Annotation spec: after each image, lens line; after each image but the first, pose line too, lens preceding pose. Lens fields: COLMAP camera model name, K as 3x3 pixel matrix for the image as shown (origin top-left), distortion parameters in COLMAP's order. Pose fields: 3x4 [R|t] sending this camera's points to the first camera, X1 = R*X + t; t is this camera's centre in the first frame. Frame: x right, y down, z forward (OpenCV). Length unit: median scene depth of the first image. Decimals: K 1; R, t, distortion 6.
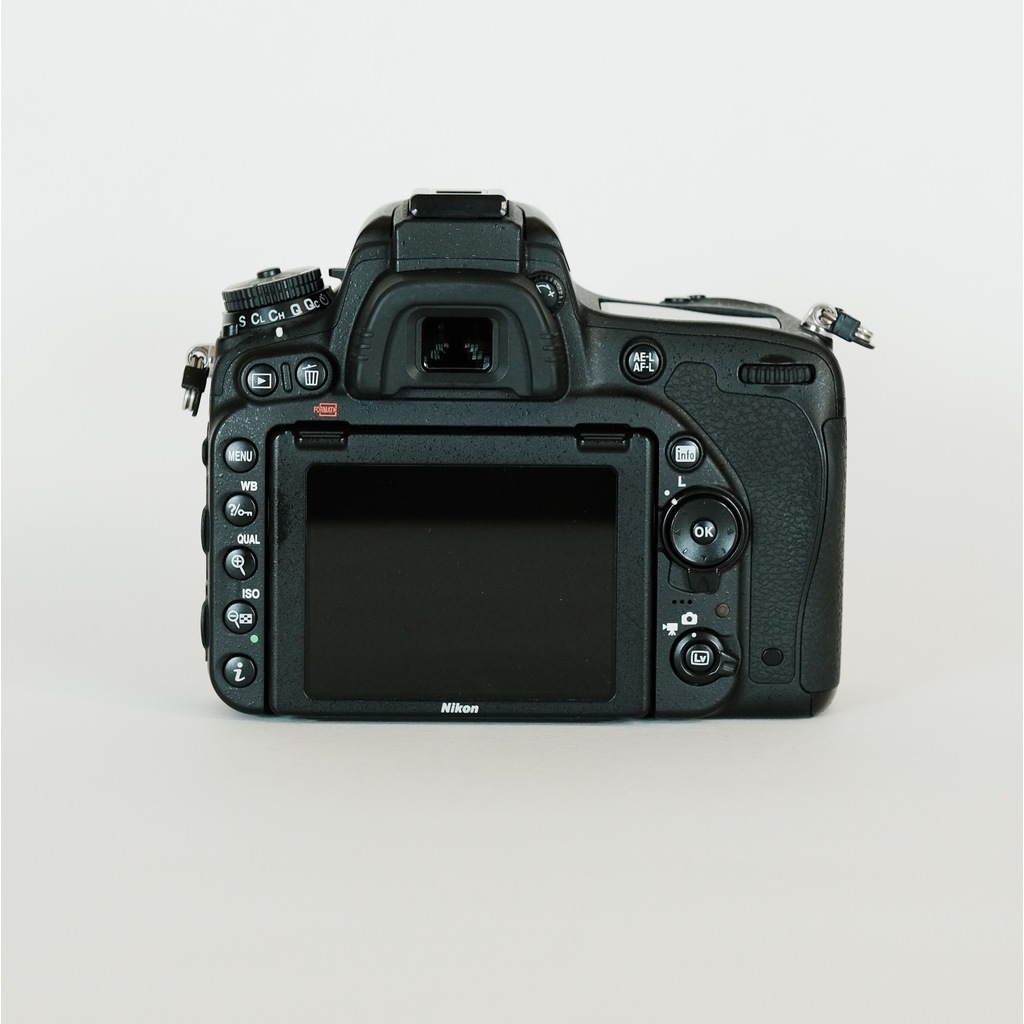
lens RADIAL K [[6607.4, 0, 512.0], [0, 6607.4, 510.9], [0, 0, 1]] dist [0.171306, 0.000000]
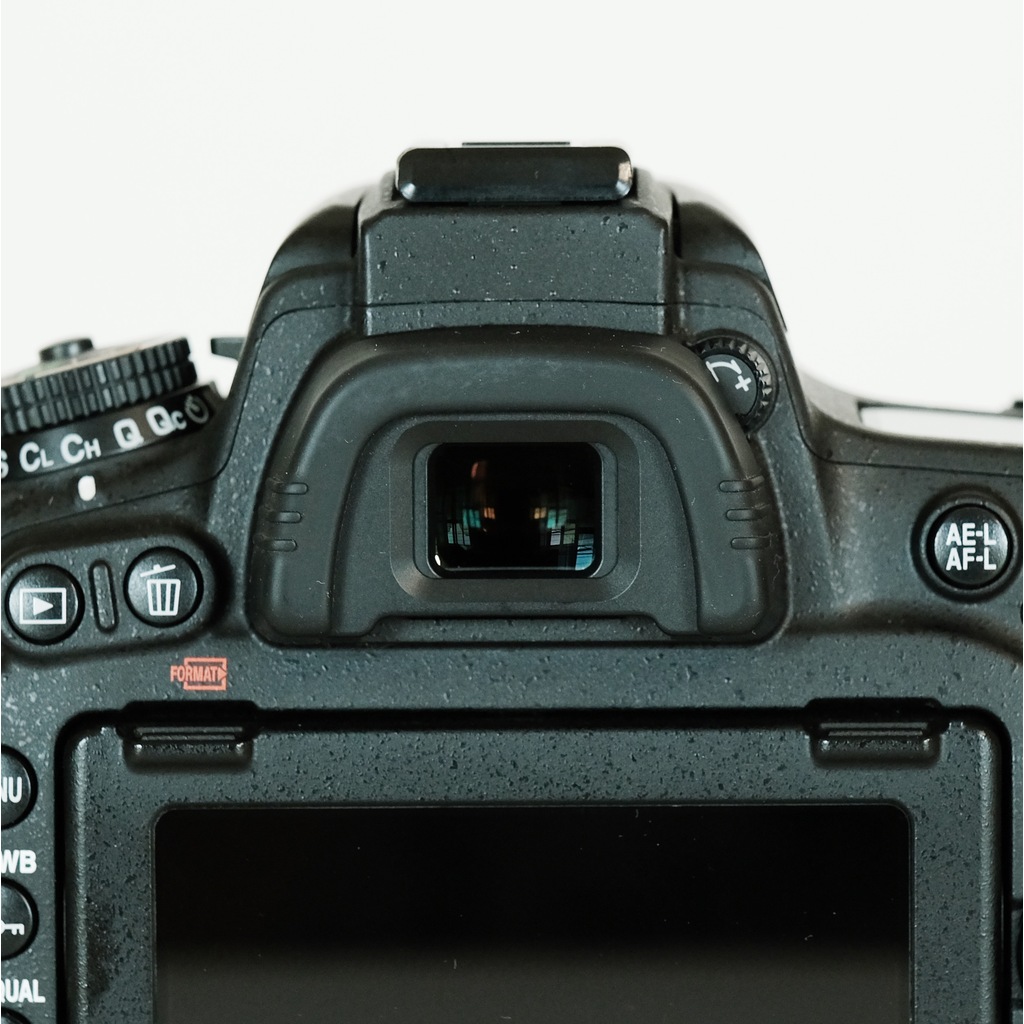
lens RADIAL K [[6607.4, 0, 517.5], [0, 6607.4, 514.1], [0, 0, 1]] dist [0.171306, 0.000000]
pose [[0.999033, -0.015306, -0.041212, 0.008750], [0.013089, 0.998480, -0.053539, -0.002917], [0.041969, 0.052948, 0.997715, 0.589171]]
